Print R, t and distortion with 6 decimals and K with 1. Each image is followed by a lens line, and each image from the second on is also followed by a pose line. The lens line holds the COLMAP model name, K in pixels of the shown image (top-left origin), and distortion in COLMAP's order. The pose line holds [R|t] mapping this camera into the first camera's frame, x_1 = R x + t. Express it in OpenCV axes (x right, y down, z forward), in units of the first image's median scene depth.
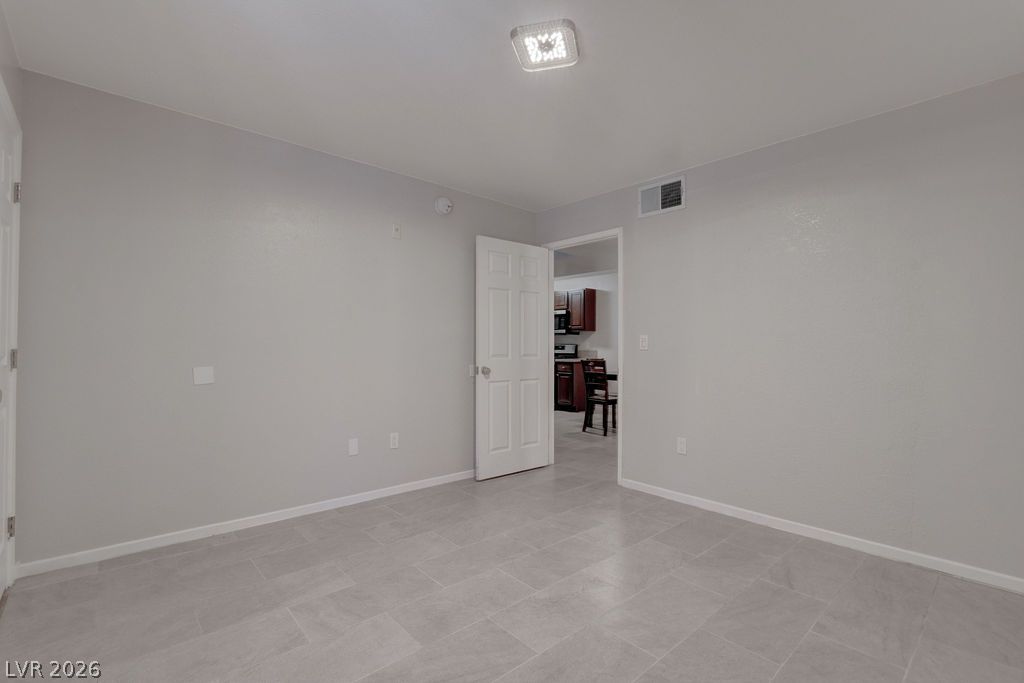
lens RADIAL K [[464.5, 0, 507.7], [0, 464.5, 335.5], [0, 0, 1]] dist [-0.015794, 0.001211]
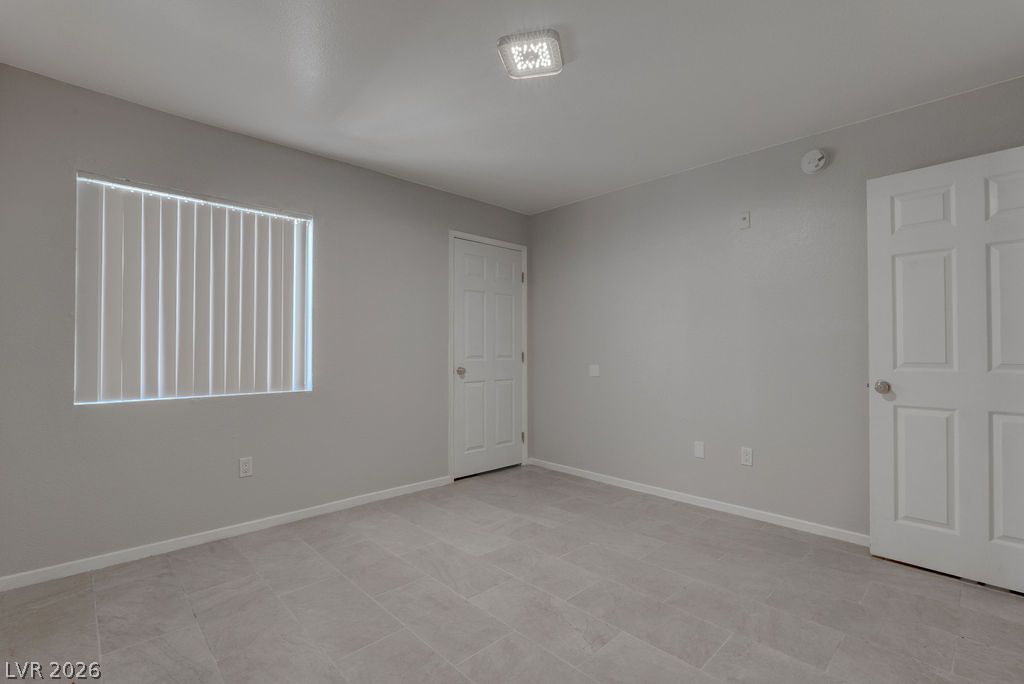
lens RADIAL K [[466.1, 0, 509.1], [0, 466.1, 340.0], [0, 0, 1]] dist [-0.014296, 0.000289]
pose [[0.034005, -0.028732, -0.999009, 0.798739], [0.022057, 0.999365, -0.027992, 0.024382], [0.999178, -0.021083, 0.034617, 0.656433]]
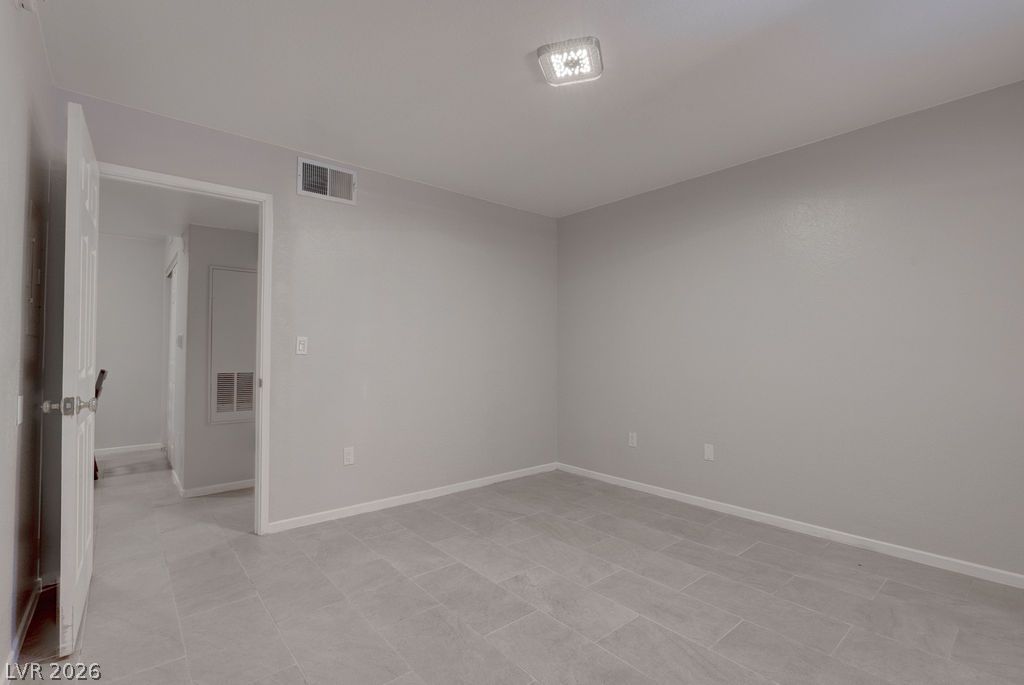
lens RADIAL K [[464.5, 0, 507.7], [0, 464.5, 336.5], [0, 0, 1]] dist [-0.015794, 0.001211]
pose [[0.028016, 0.024903, 0.999297, -0.684893], [-0.025691, 0.999377, -0.024184, 0.012166], [-0.999277, -0.024995, 0.028638, 0.800126]]
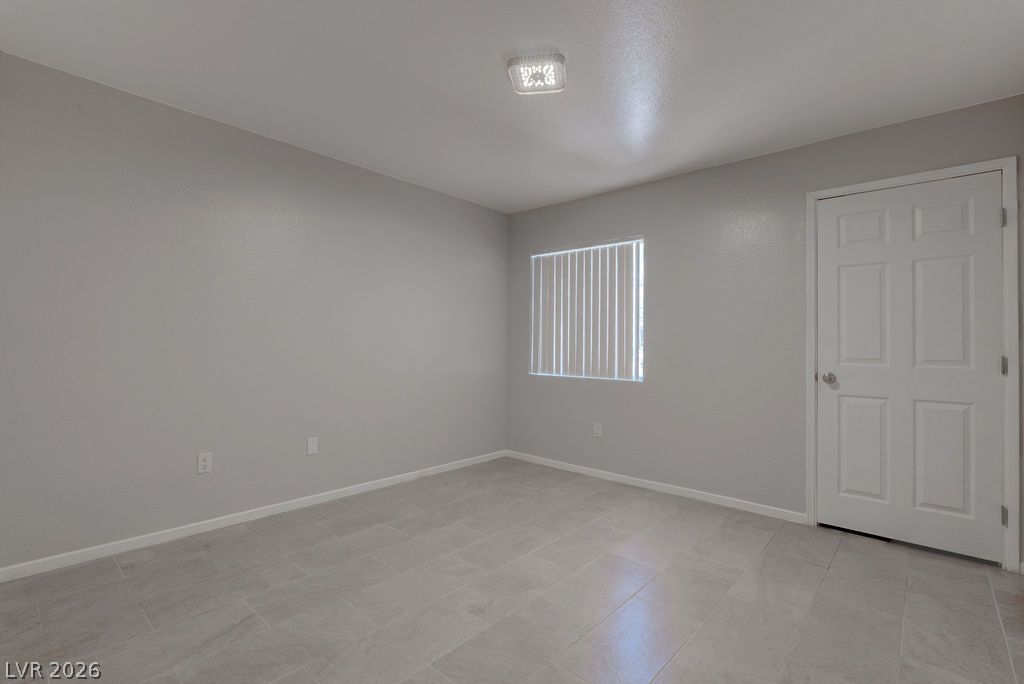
lens RADIAL K [[466.1, 0, 509.1], [0, 466.1, 340.0], [0, 0, 1]] dist [-0.014296, 0.000289]
pose [[-0.993959, -0.023371, -0.107239, 0.187674], [-0.019610, 0.999160, -0.035991, 0.040166], [0.107990, -0.033670, -0.993582, 1.508063]]
